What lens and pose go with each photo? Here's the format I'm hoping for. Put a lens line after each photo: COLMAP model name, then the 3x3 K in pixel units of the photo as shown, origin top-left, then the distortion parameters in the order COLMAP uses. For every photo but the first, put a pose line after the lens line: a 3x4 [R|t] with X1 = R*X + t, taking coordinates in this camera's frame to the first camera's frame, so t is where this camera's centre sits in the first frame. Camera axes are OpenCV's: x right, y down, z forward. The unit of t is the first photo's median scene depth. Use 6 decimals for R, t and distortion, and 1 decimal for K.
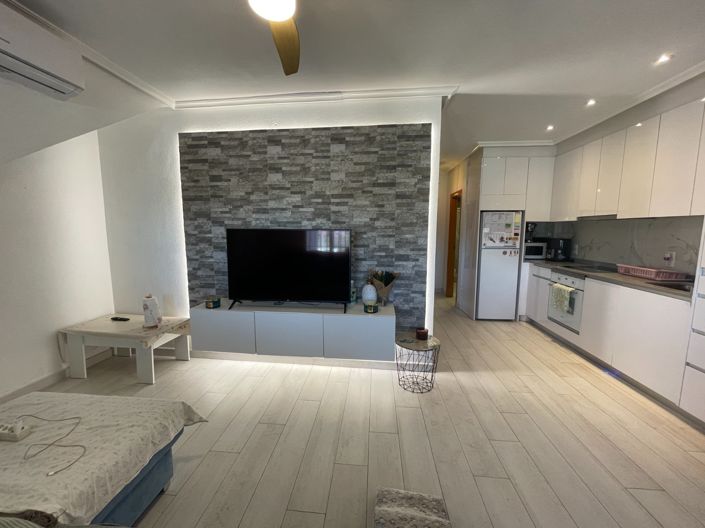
lens RADIAL K [[284.6, 0, 352.6], [0, 284.6, 262.5], [0, 0, 1]] dist [0.001984, 0.000277]
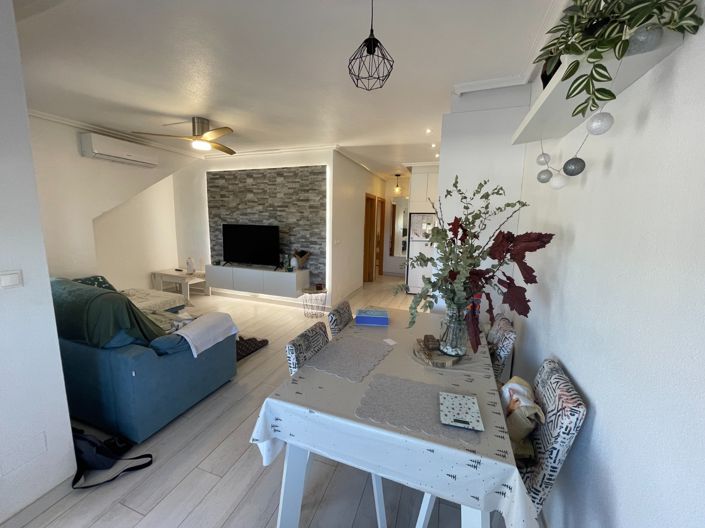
lens RADIAL K [[284.6, 0, 349.1], [0, 284.6, 264.2], [0, 0, 1]] dist [0.001984, 0.000277]
pose [[0.968656, 0.053662, -0.242539, 0.800611], [-0.046039, 0.998254, 0.036993, 0.038689], [0.244101, -0.024667, 0.969436, -0.609855]]
